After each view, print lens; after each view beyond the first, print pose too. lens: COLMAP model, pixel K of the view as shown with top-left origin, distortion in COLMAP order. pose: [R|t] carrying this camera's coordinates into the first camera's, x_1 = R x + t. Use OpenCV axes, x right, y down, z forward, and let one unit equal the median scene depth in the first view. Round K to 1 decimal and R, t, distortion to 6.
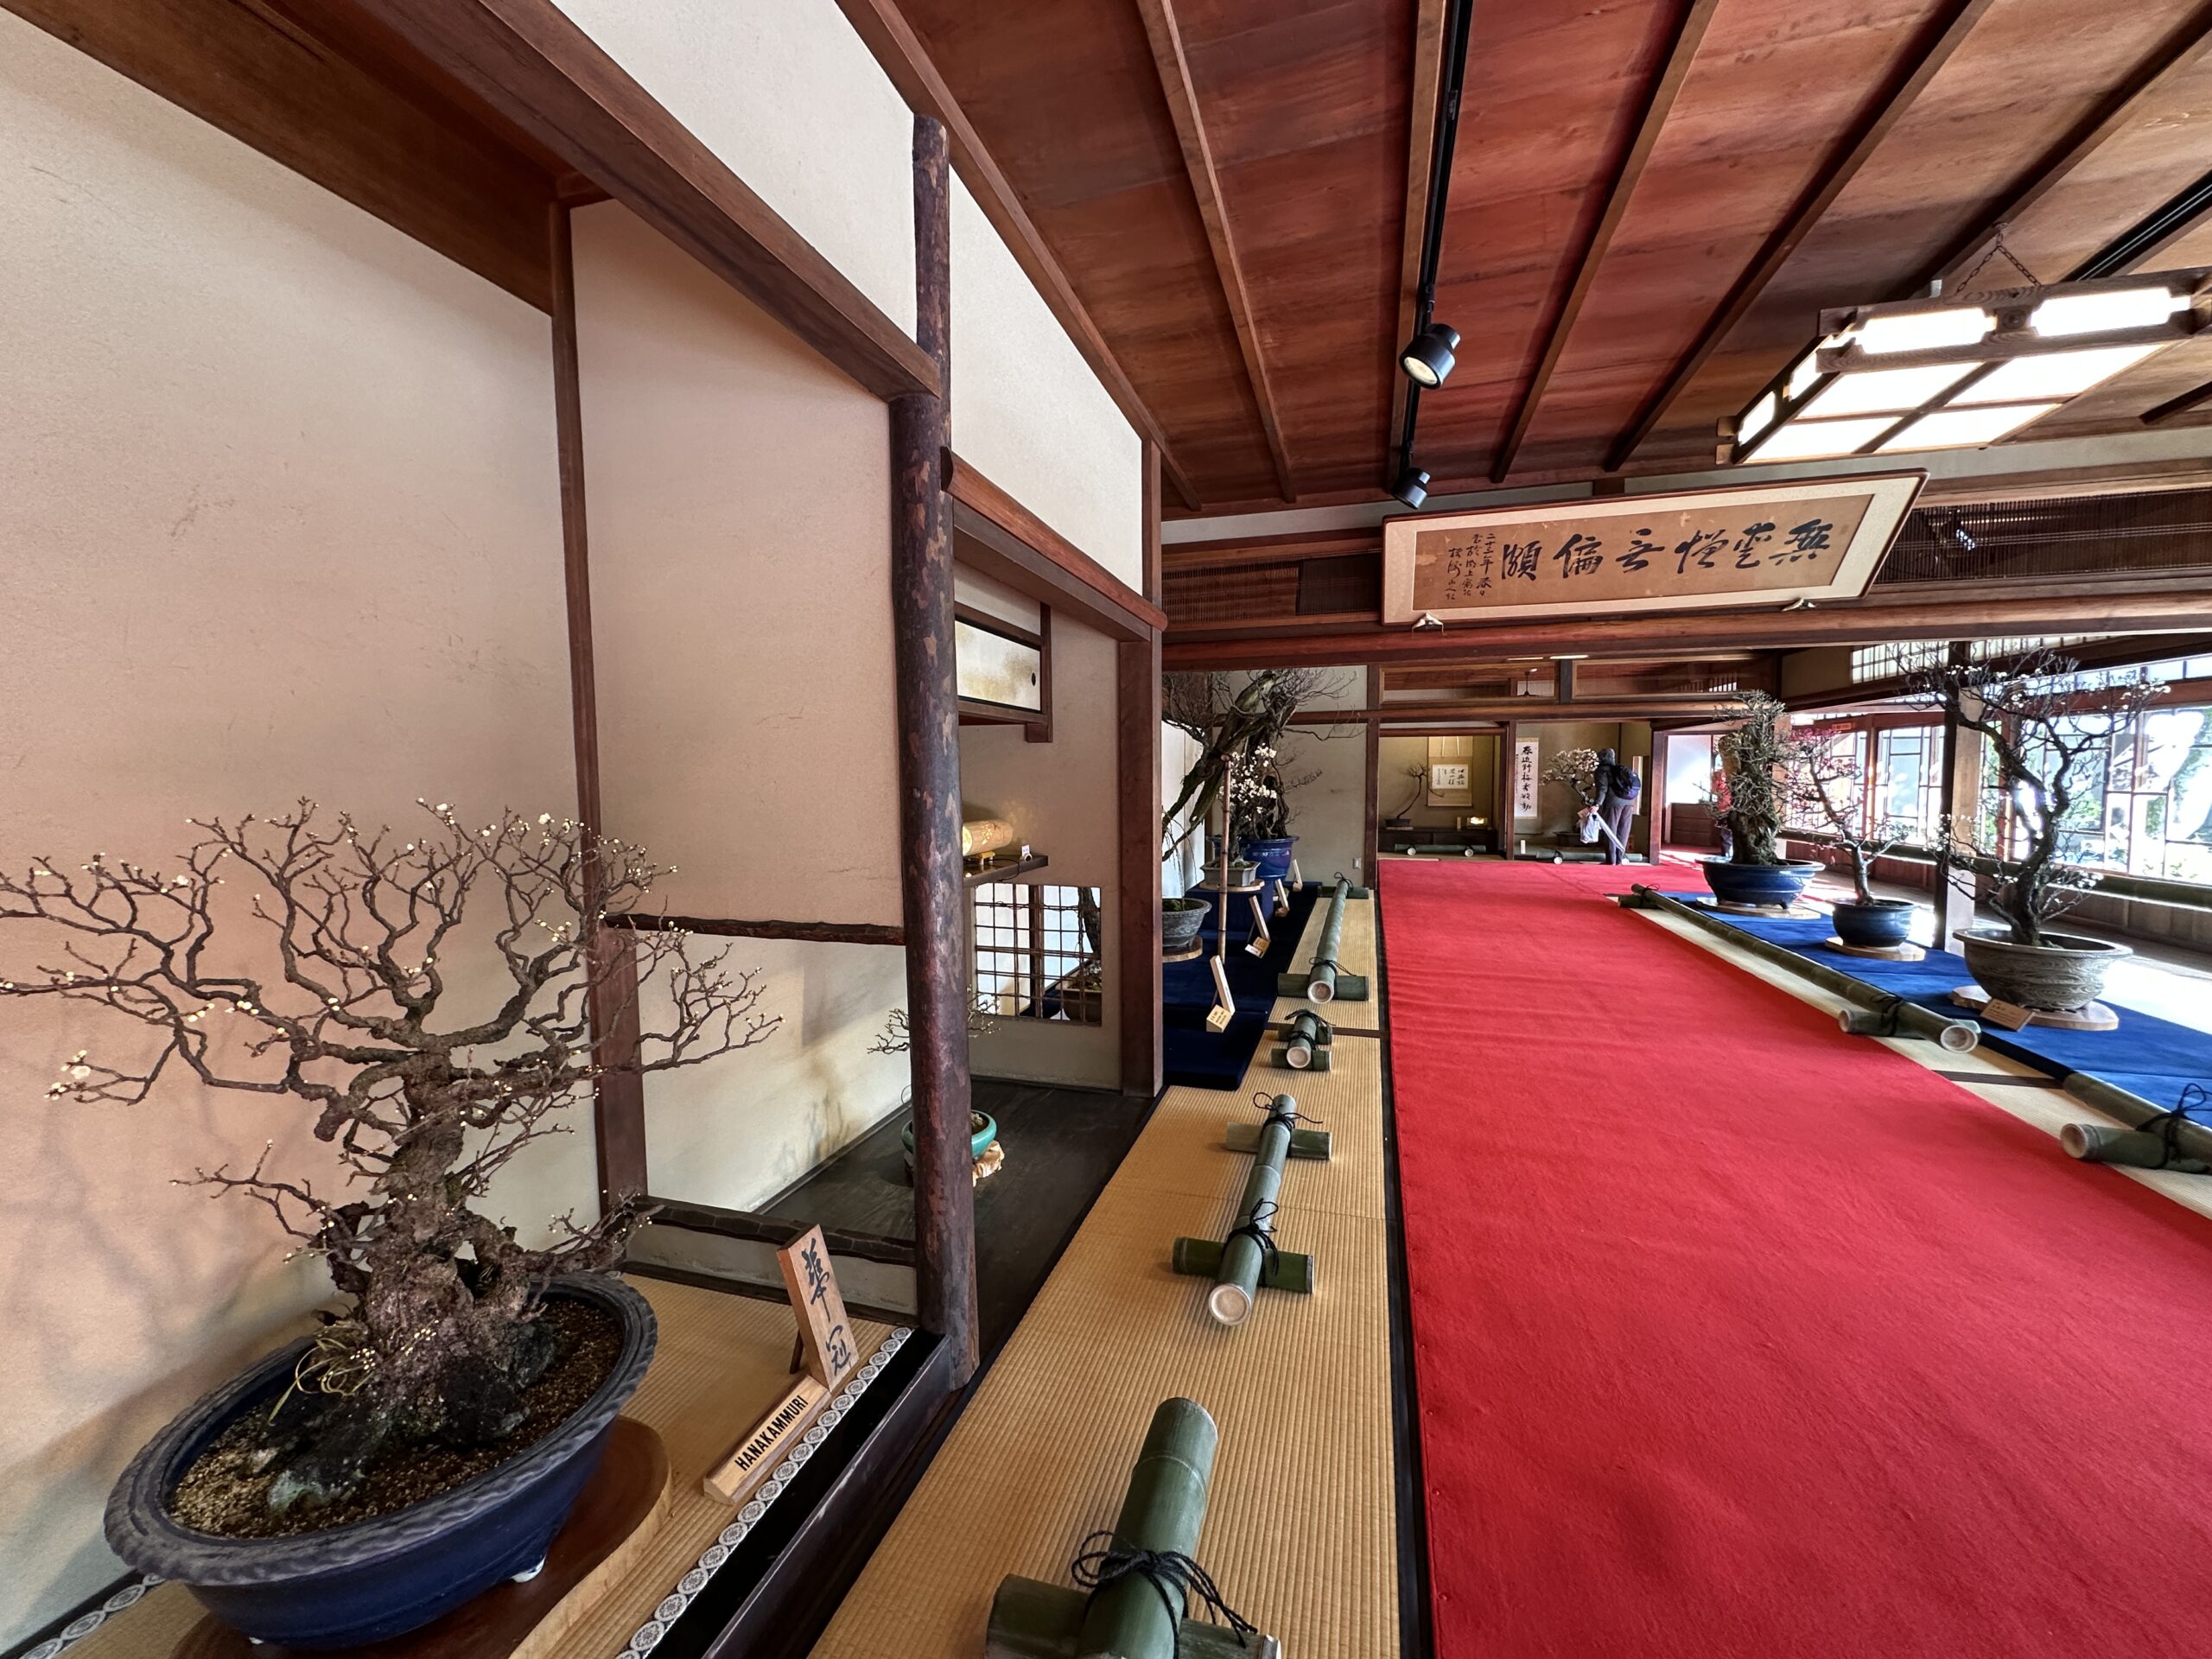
lens RADIAL K [[882.1, 0, 1103.2], [0, 882.1, 831.0], [0, 0, 1]] dist [-0.011459, 0.000302]
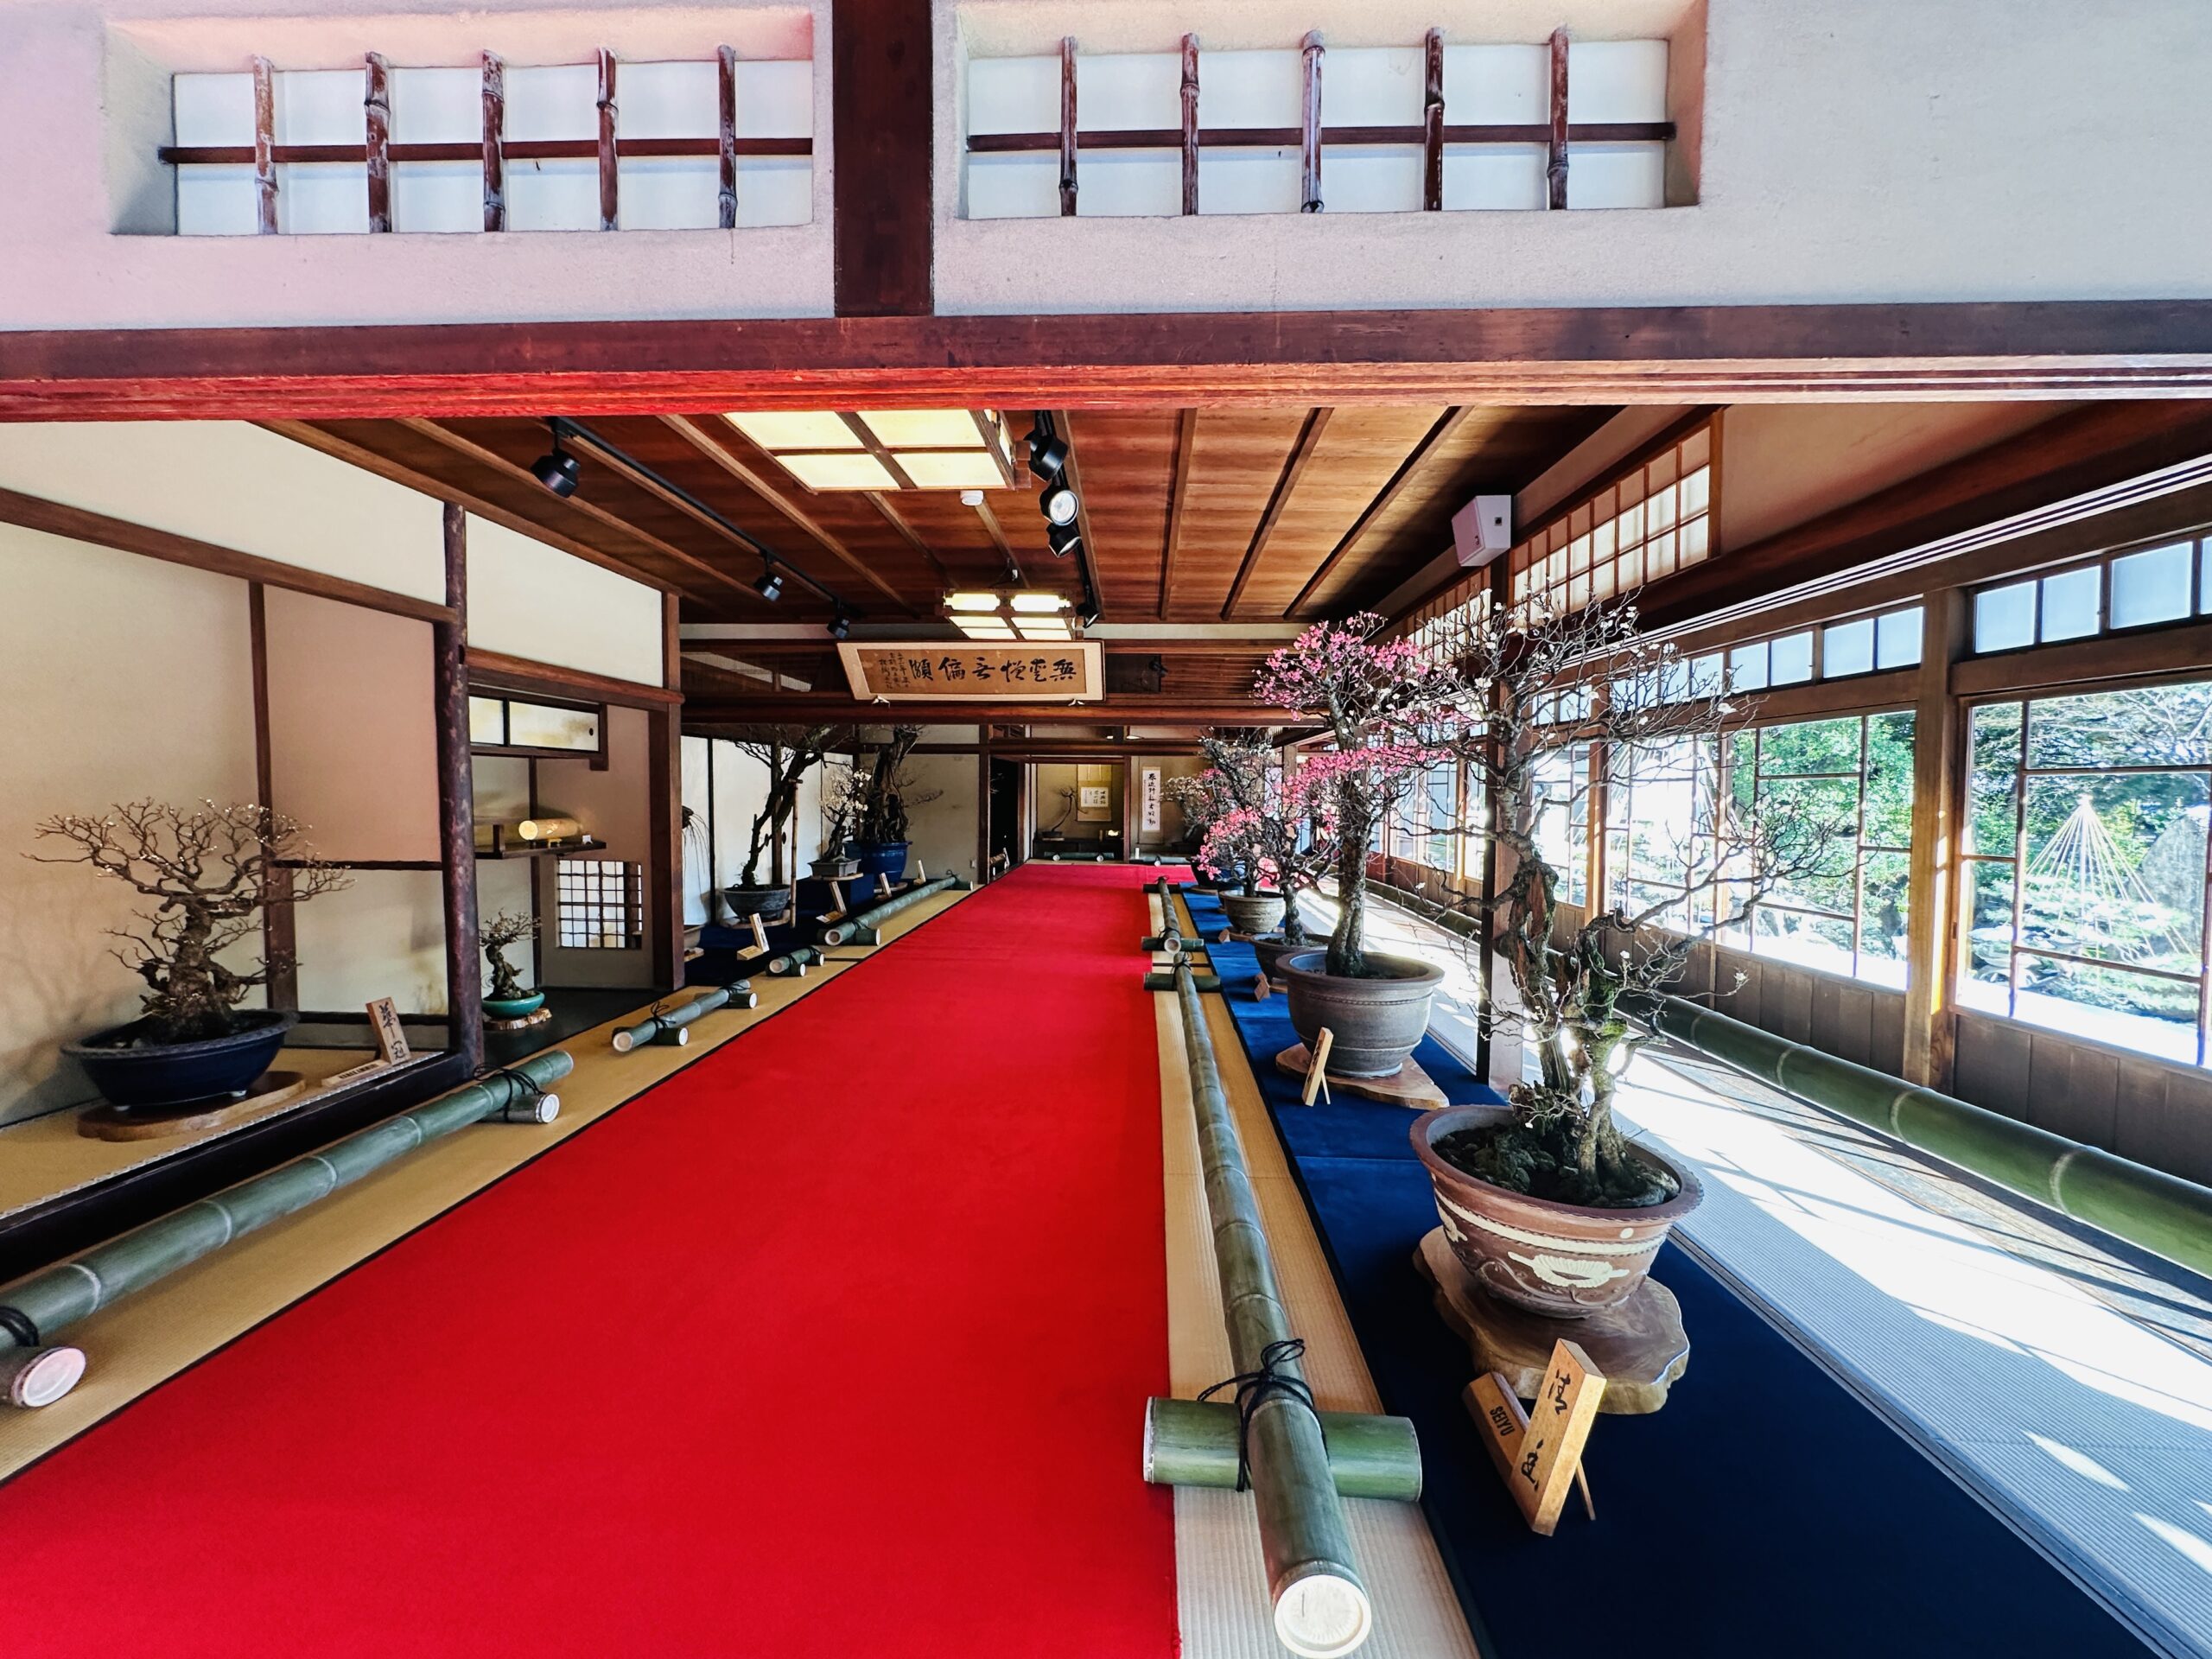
lens RADIAL K [[882.1, 0, 1111.7], [0, 882.1, 830.7], [0, 0, 1]] dist [-0.011459, 0.000302]
pose [[0.966211, 0.004855, 0.257707, 0.422295], [0.000379, 0.999795, -0.020258, 0.040858], [-0.257752, 0.019671, 0.966011, -0.783341]]
